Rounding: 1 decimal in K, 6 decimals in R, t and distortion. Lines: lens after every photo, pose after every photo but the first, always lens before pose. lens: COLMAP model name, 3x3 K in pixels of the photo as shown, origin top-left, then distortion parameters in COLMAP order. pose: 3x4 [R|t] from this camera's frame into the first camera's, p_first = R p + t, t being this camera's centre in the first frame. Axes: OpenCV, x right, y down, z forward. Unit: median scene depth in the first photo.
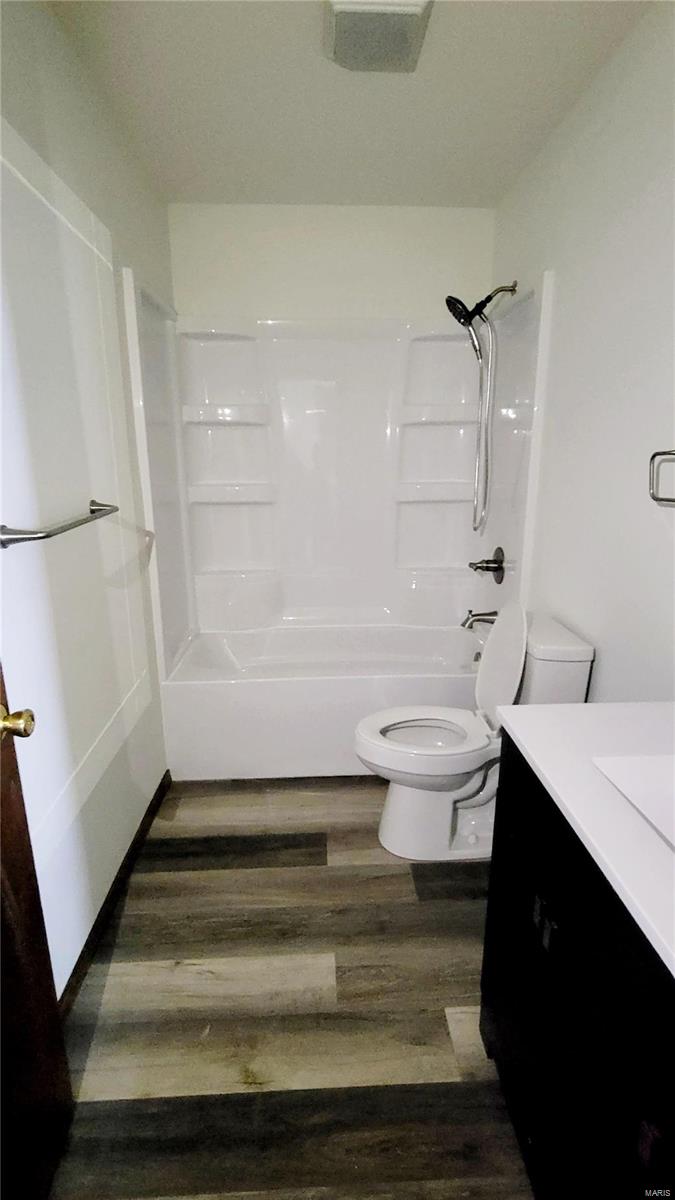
lens RADIAL K [[582.8, 0, 337.5], [0, 582.8, 600.0], [0, 0, 1]] dist [-0.009378, -0.000638]
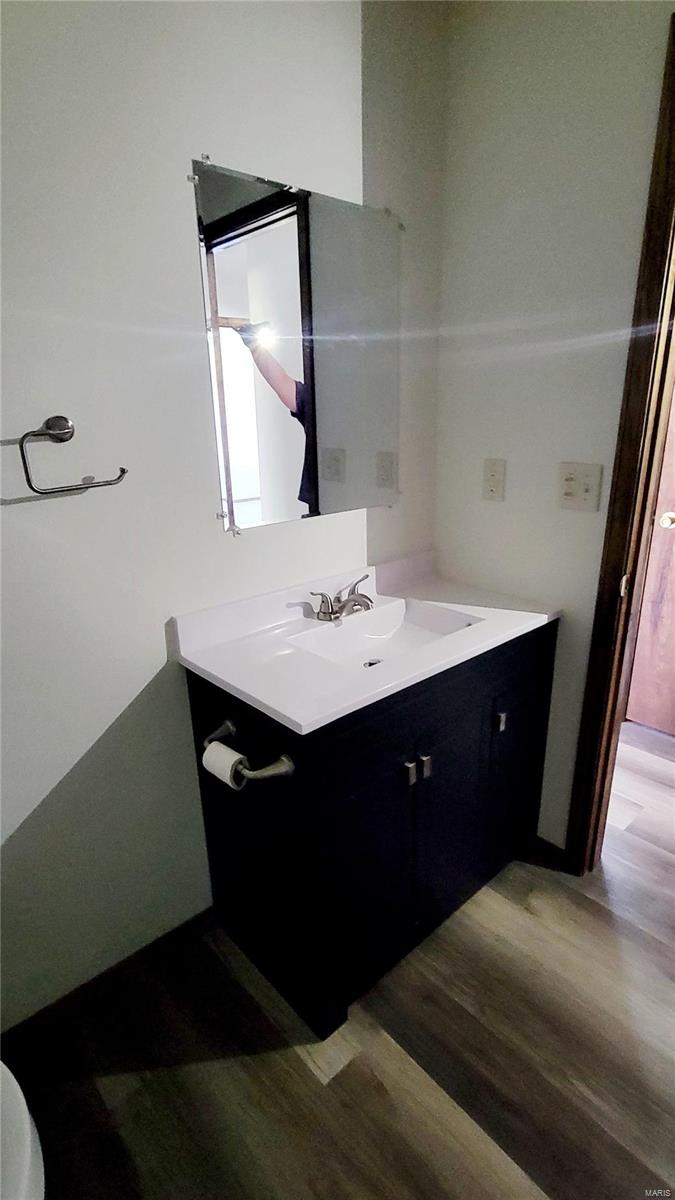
lens RADIAL K [[582.8, 0, 337.5], [0, 582.8, 600.0], [0, 0, 1]] dist [-0.009378, -0.000638]
pose [[-0.644277, -0.226237, 0.730564, -0.305687], [0.219351, 0.860451, 0.459902, -0.314038], [-0.732661, 0.456554, -0.504743, 1.187221]]
